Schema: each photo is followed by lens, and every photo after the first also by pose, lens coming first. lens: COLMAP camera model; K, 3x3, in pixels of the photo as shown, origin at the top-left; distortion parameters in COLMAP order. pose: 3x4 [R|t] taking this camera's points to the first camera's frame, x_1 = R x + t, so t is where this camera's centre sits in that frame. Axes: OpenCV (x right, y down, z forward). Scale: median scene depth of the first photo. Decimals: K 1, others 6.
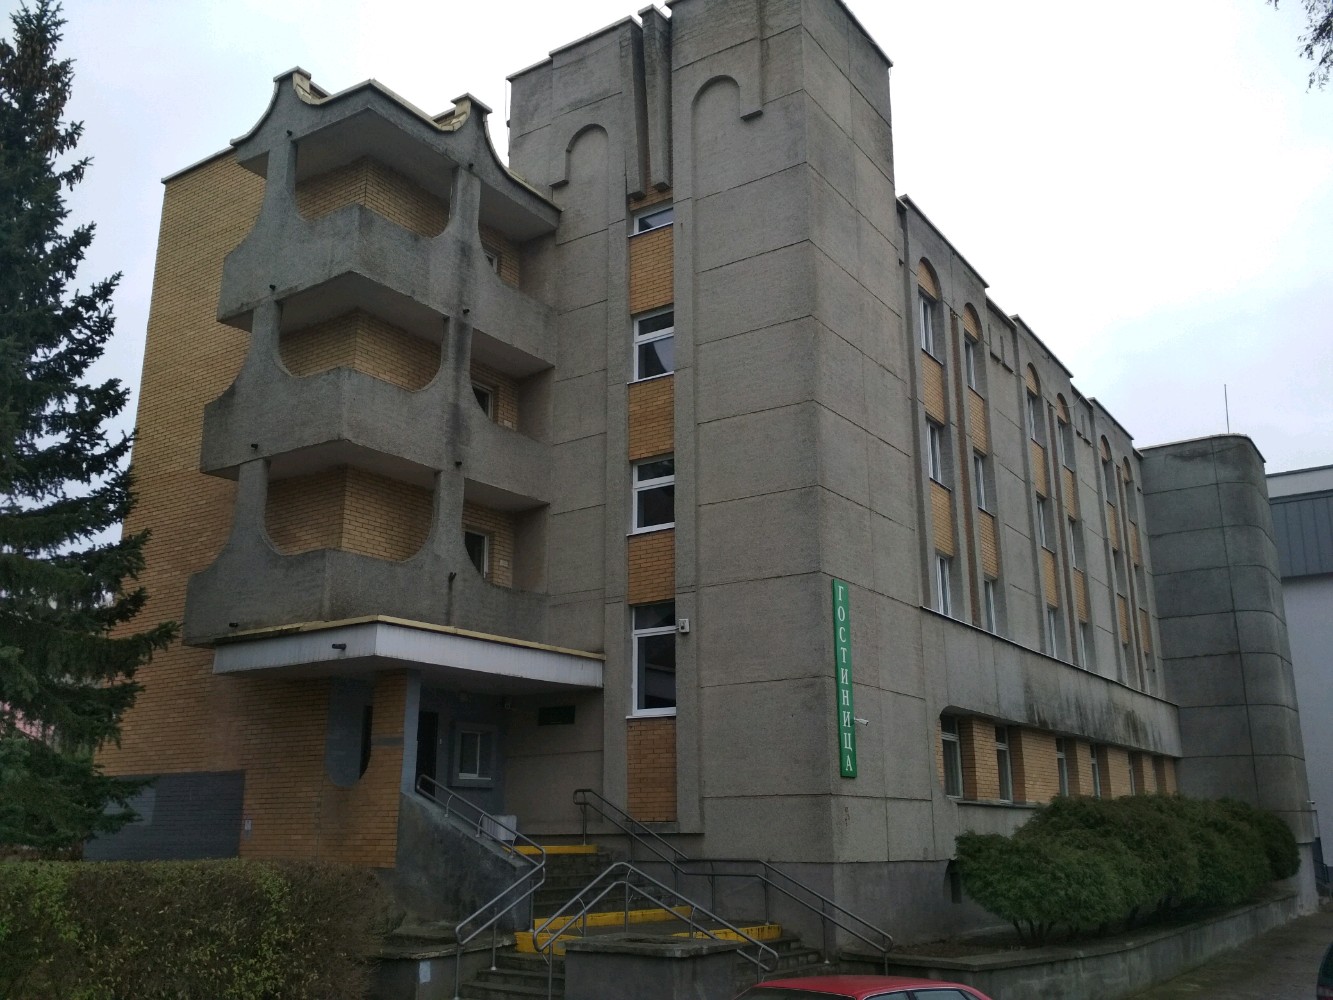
lens RADIAL K [[1185.6, 0, 664.3], [0, 1185.6, 491.6], [0, 0, 1]] dist [0.141666, -0.283726]
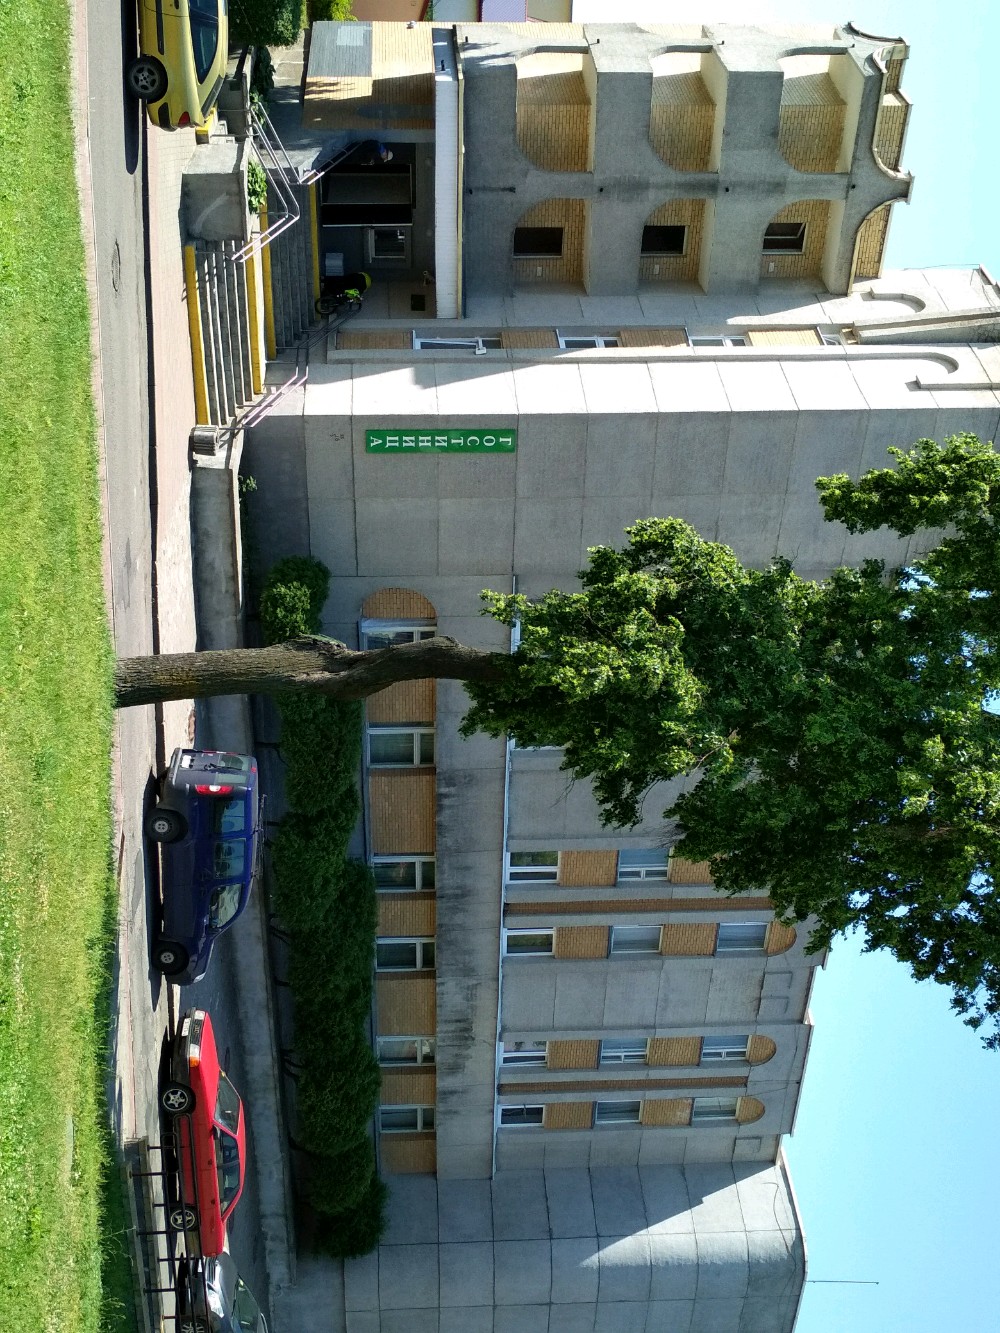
lens RADIAL K [[1639.8, 0, 500.0], [0, 1639.8, 666.5], [0, 0, 1]] dist [0.081253, -0.062328]
pose [[0.031234, 0.946012, -0.322623, 0.875668], [-0.974821, 0.100133, 0.199241, -0.218070], [0.220790, 0.308276, 0.925320, -0.514857]]
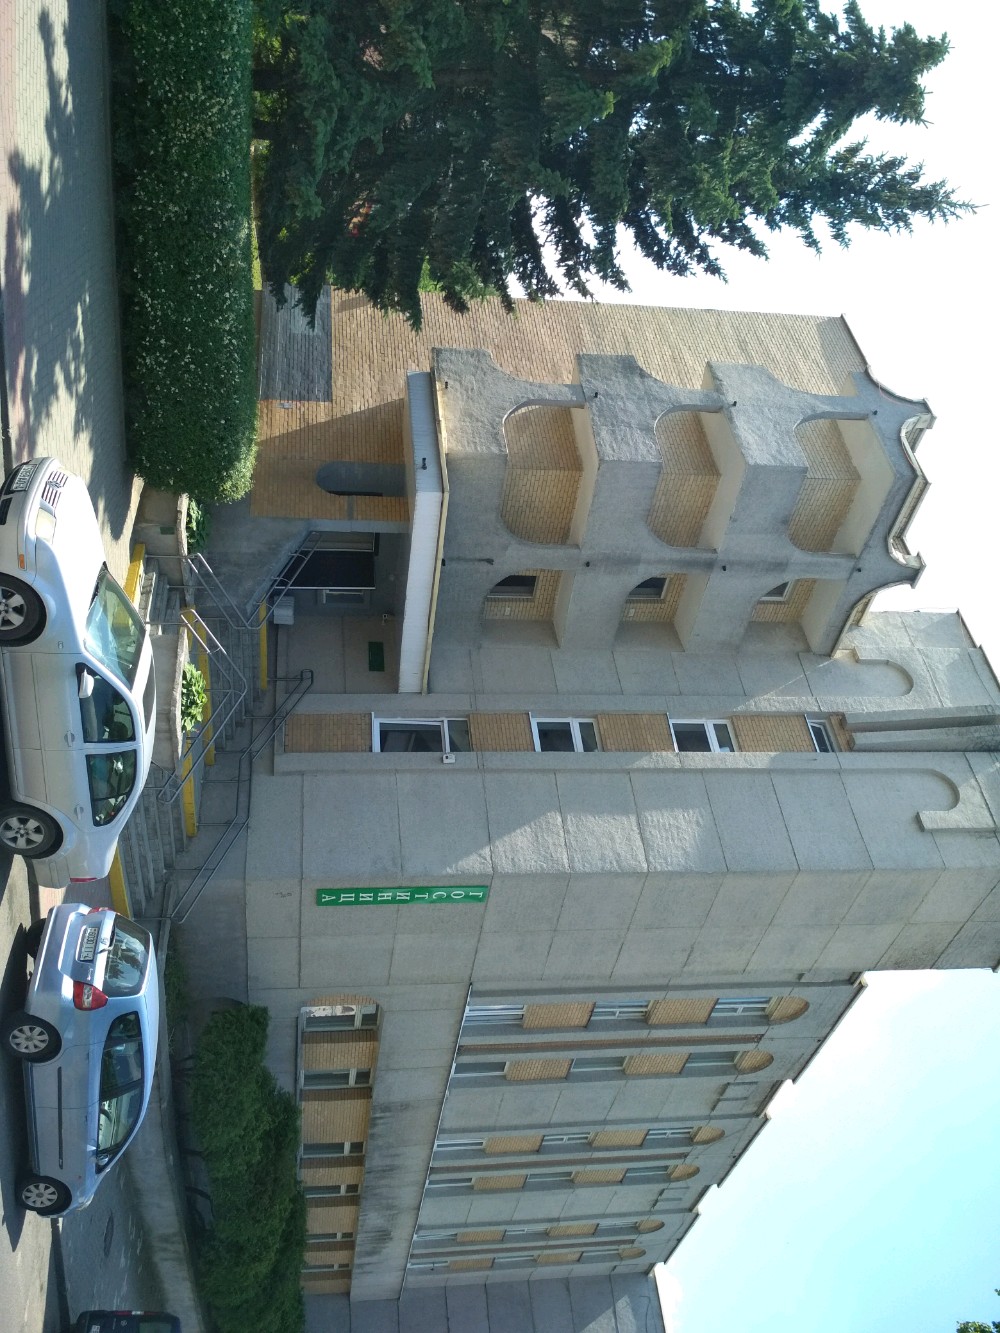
lens RADIAL K [[1185.6, 0, 495.6], [0, 1185.6, 653.1], [0, 0, 1]] dist [0.141666, -0.283726]
pose [[0.007927, 0.988131, -0.153411, 0.088580], [-0.993045, 0.025802, 0.114877, -0.064180], [0.117472, 0.151433, 0.981462, -0.133522]]
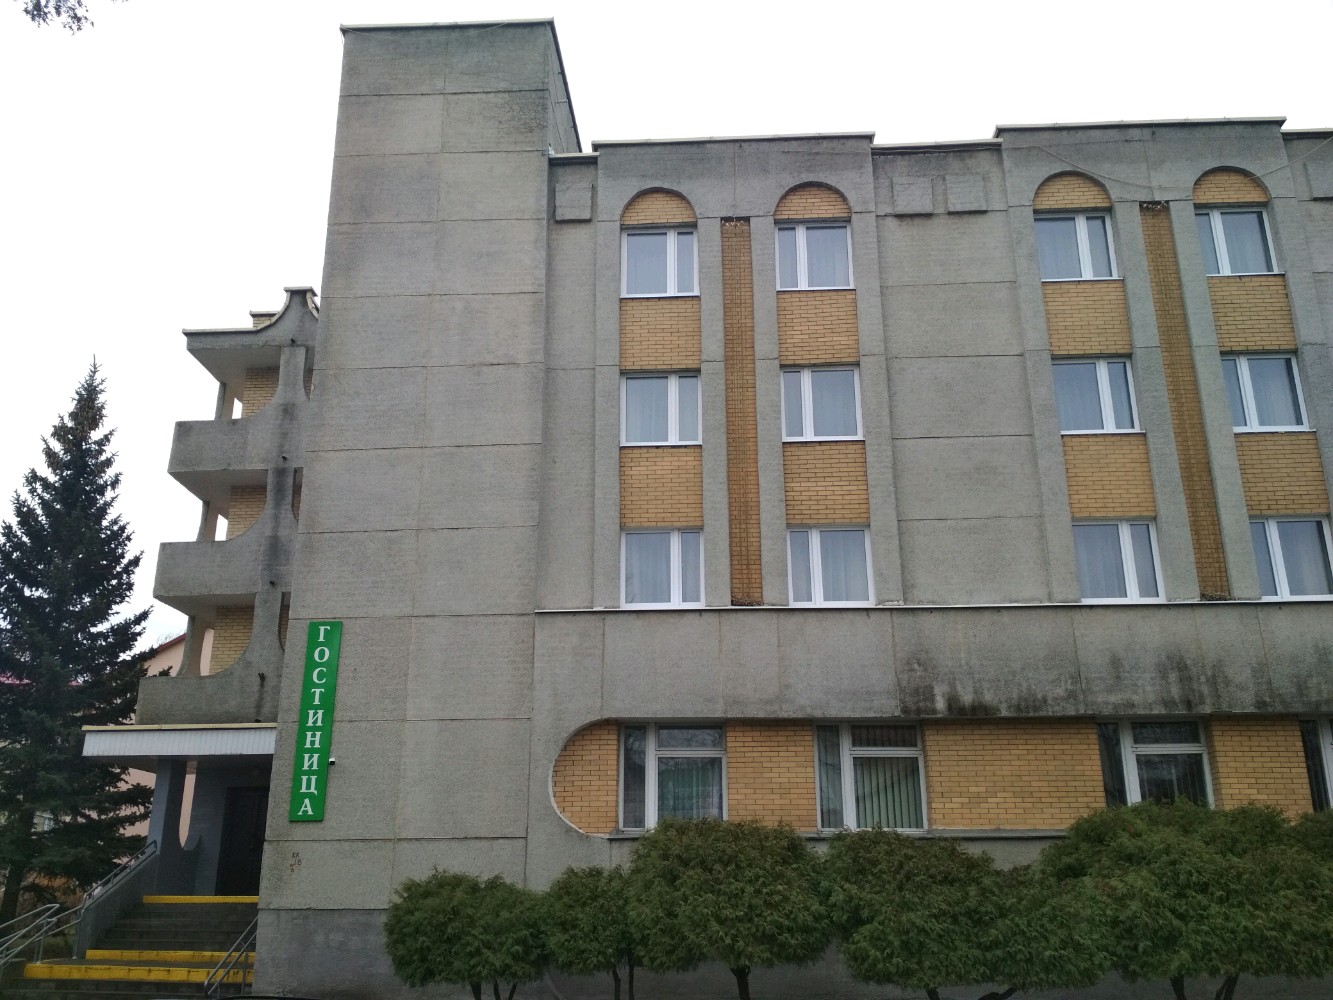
lens RADIAL K [[1185.6, 0, 664.3], [0, 1185.6, 491.6], [0, 0, 1]] dist [0.141666, -0.283726]
pose [[0.508682, -0.281130, -0.813762, 1.050898], [0.235537, 0.954569, -0.182540, 0.204738], [0.828109, -0.098817, 0.551788, 0.646231]]
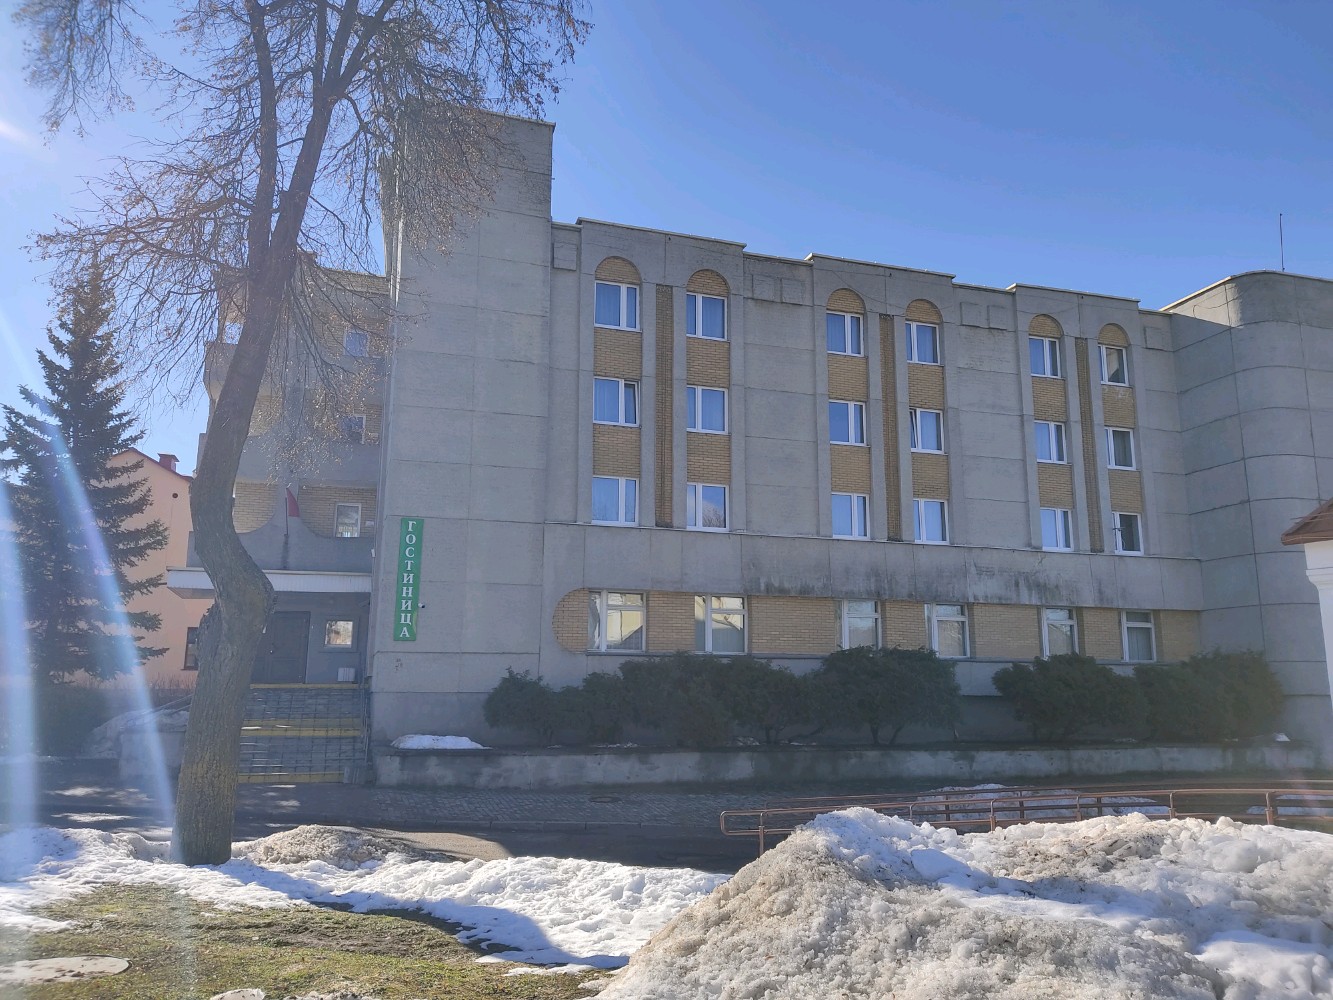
lens RADIAL K [[994.9, 0, 676.8], [0, 994.9, 496.6], [0, 0, 1]] dist [0.119517, -0.127578]
pose [[0.787042, -0.111560, -0.606728, 1.140847], [0.161342, 0.986504, 0.027901, 0.061686], [0.595427, -0.119850, 0.794420, 0.150357]]
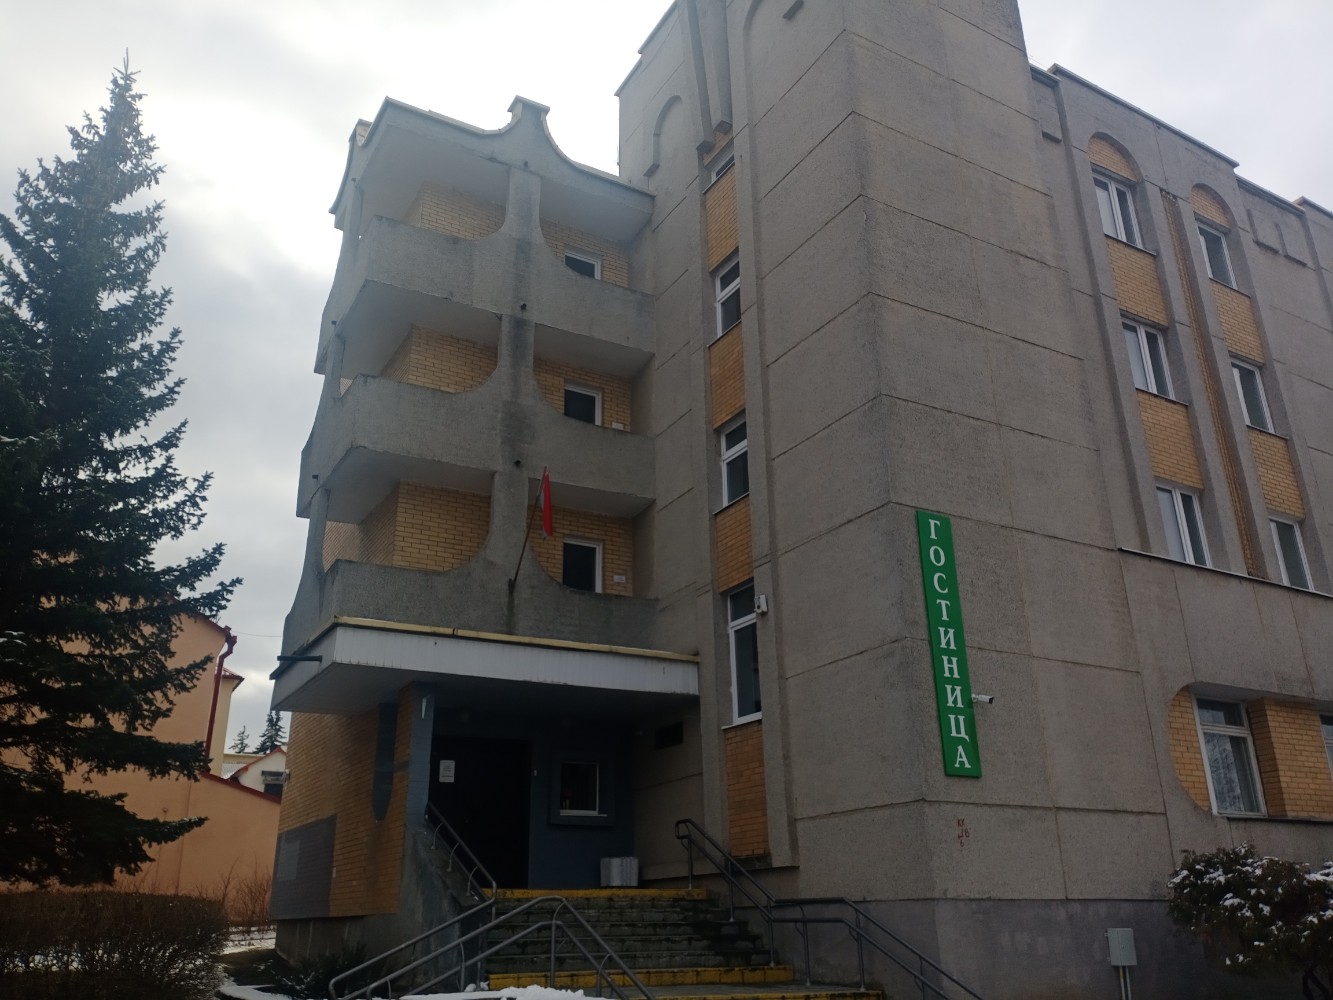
lens RADIAL K [[1058.3, 0, 670.5], [0, 1058.3, 487.8], [0, 0, 1]] dist [0.073054, -0.130346]
pose [[0.899259, -0.175971, -0.400459, 0.250413], [0.132961, 0.982156, -0.133009, 0.116950], [0.416719, 0.066365, 0.906610, 0.305386]]
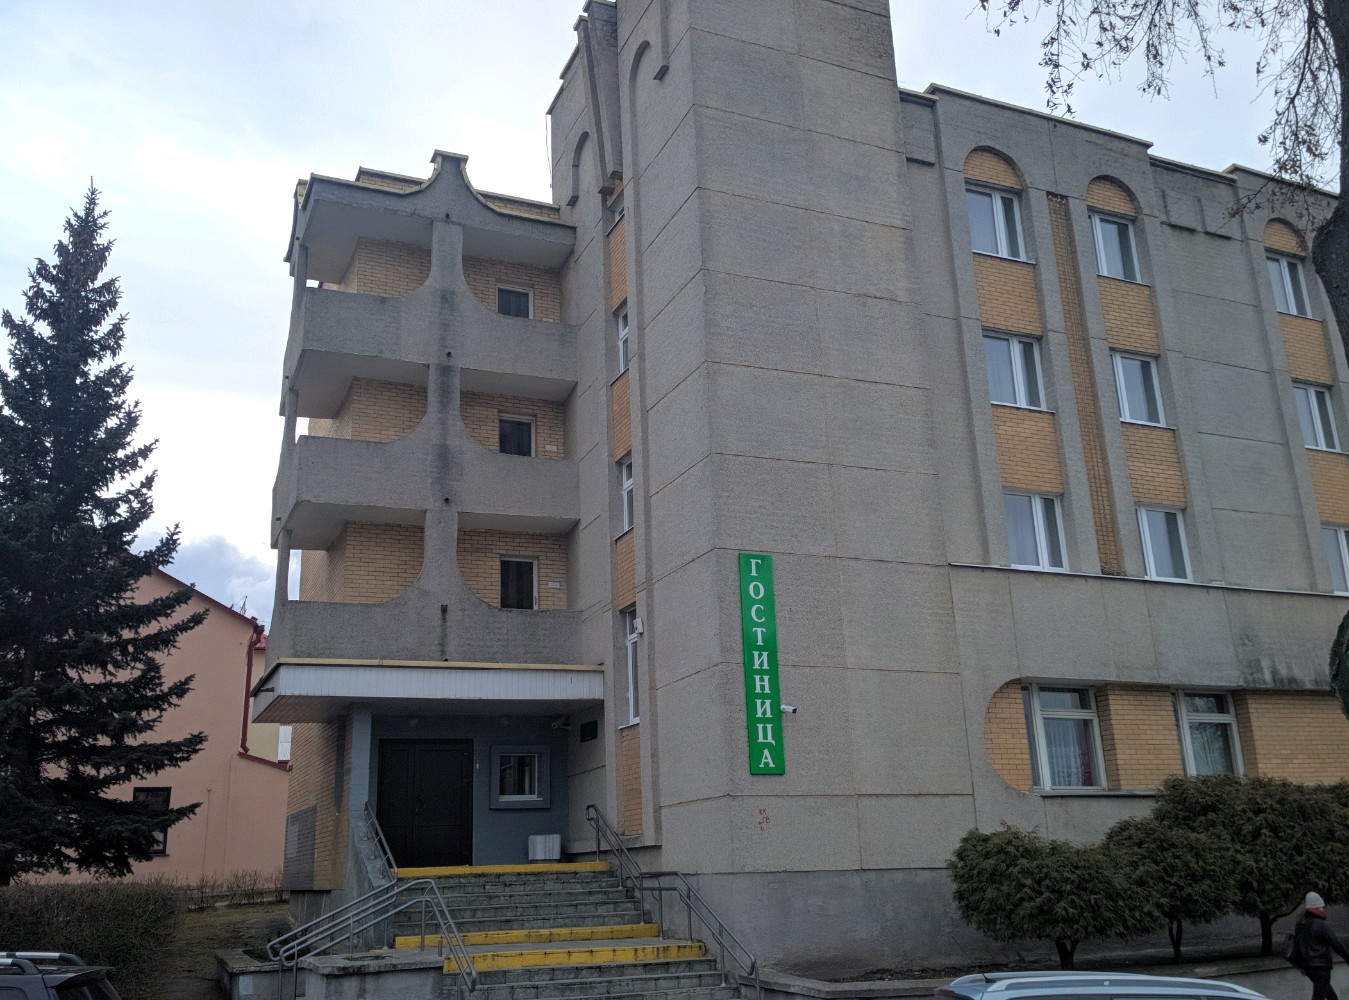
lens RADIAL K [[1203.8, 0, 670.8], [0, 1203.8, 495.2], [0, 0, 1]] dist [0.133318, -0.284319]
pose [[0.843856, -0.184385, -0.503893, 0.516137], [0.177985, 0.982121, -0.061313, 0.070766], [0.506190, -0.037946, 0.861587, 0.183414]]
